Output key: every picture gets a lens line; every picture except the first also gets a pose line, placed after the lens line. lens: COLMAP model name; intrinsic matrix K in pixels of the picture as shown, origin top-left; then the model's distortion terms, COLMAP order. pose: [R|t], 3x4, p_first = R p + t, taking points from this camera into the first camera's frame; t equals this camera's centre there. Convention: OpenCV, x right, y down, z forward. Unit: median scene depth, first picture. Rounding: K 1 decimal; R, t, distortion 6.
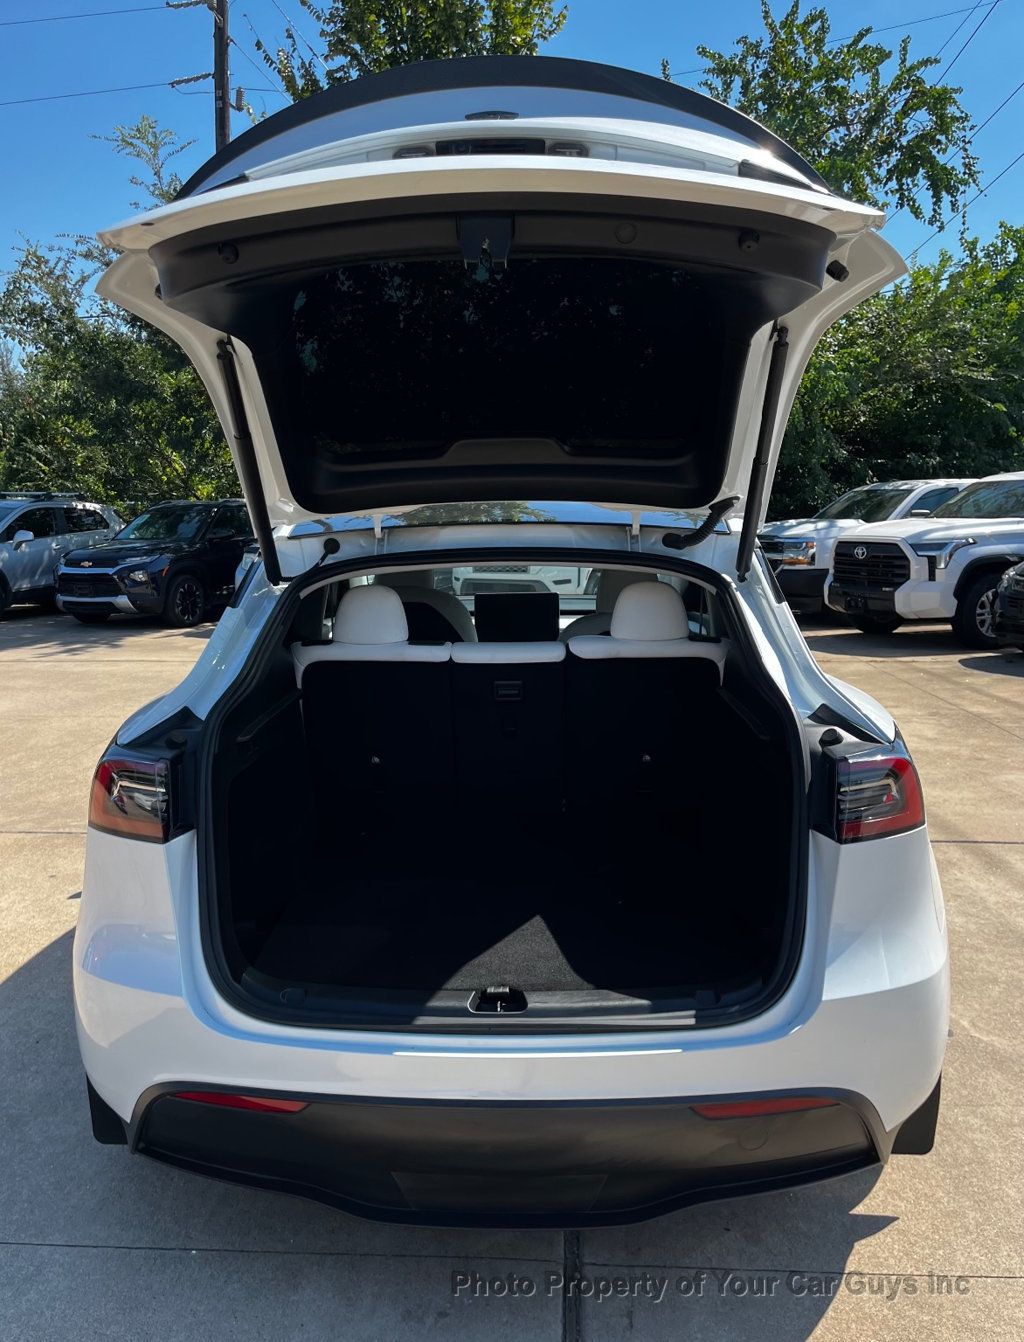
lens RADIAL K [[1154.5, 0, 518.9], [0, 1154.5, 684.2], [0, 0, 1]] dist [0.017874, -0.018297]
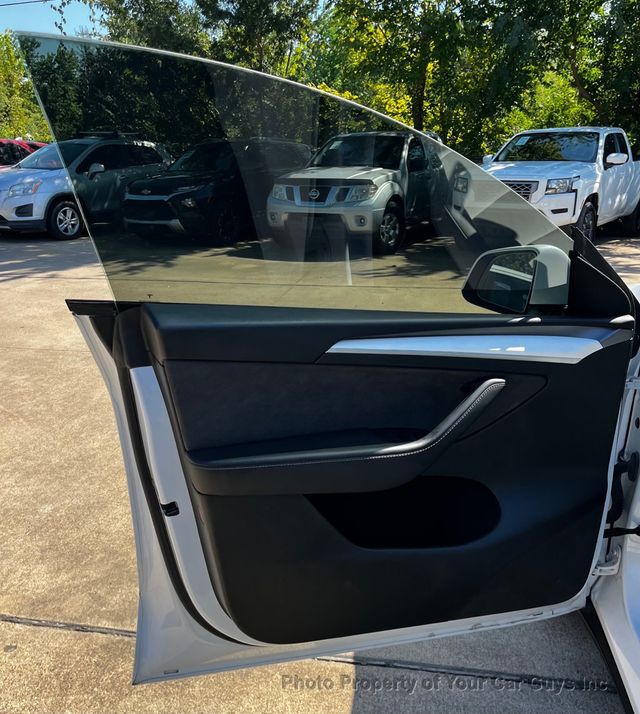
lens RADIAL K [[692.6, 0, 316.4], [0, 692.6, 359.7], [0, 0, 1]] dist [0.075510, 0.000000]
pose [[0.992968, 0.036863, -0.112499, -0.107416], [-0.021480, 0.990612, 0.135006, -0.032133], [0.116420, -0.131640, 0.984438, 0.275298]]
